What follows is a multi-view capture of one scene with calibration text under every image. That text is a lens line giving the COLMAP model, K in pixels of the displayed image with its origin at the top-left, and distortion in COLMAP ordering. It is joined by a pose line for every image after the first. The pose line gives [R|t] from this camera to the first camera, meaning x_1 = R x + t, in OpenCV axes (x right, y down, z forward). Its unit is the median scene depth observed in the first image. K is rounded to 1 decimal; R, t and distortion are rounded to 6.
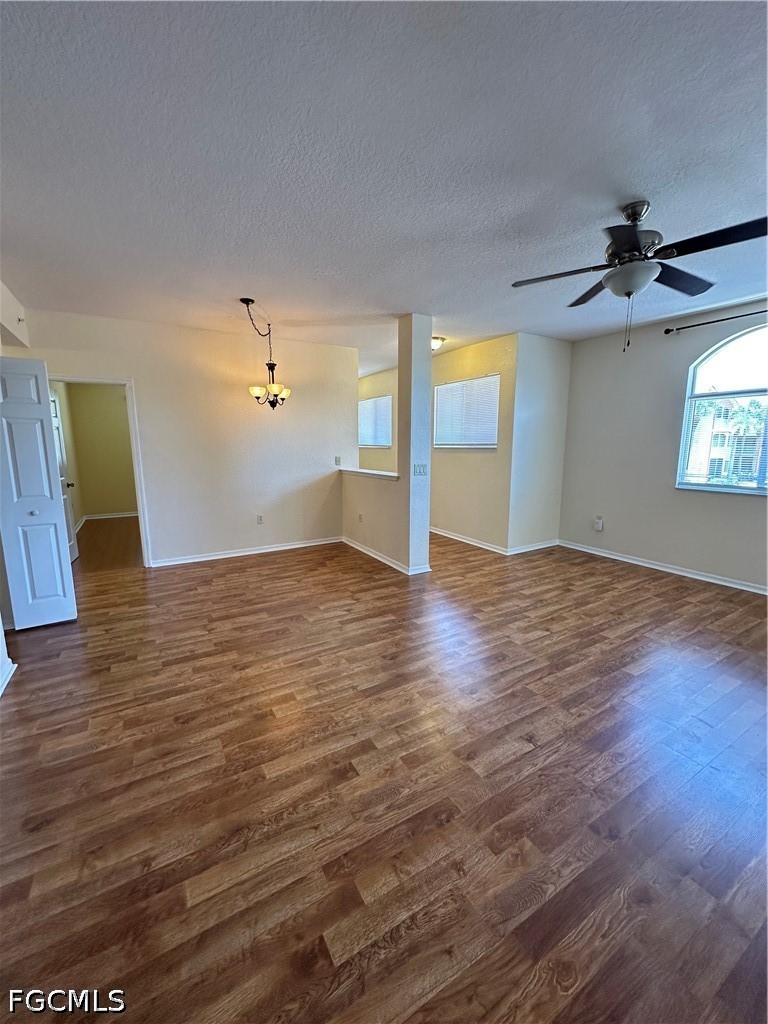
lens RADIAL K [[410.3, 0, 384.6], [0, 410.3, 511.9], [0, 0, 1]] dist [-0.004244, 0.001205]
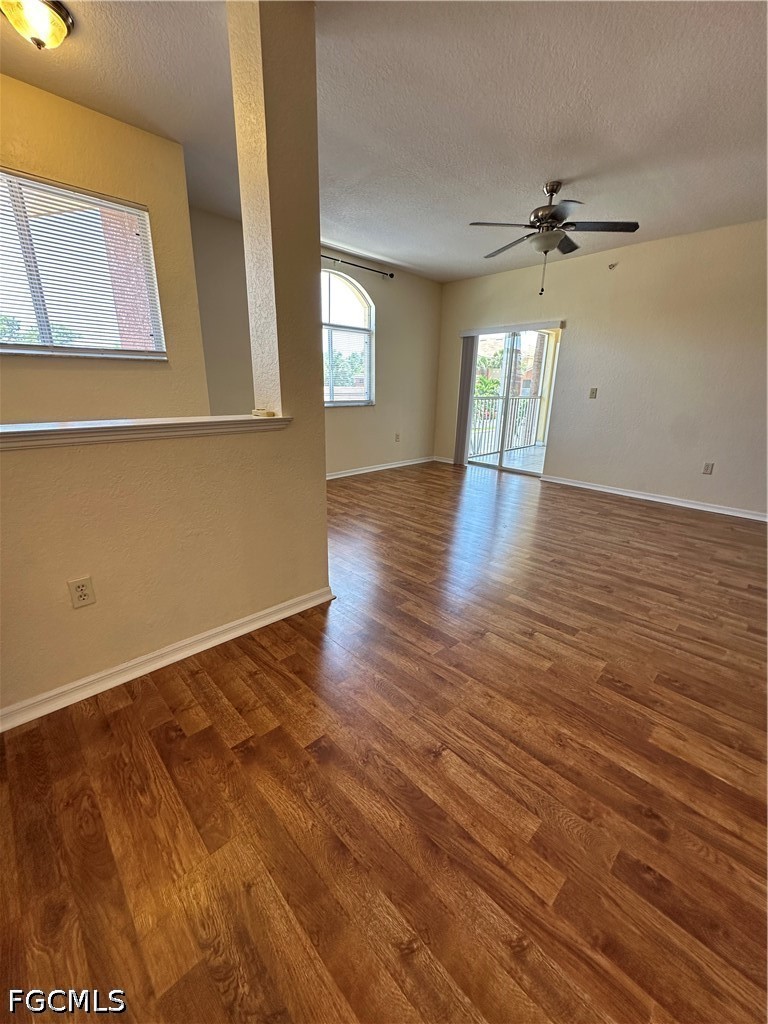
lens RADIAL K [[410.3, 0, 384.6], [0, 410.3, 511.9], [0, 0, 1]] dist [-0.004244, 0.001205]
pose [[-0.235700, -0.291824, 0.926976, -0.528299], [0.144466, 0.932730, 0.330369, -0.151673], [-0.961028, 0.211785, -0.177686, 1.236045]]
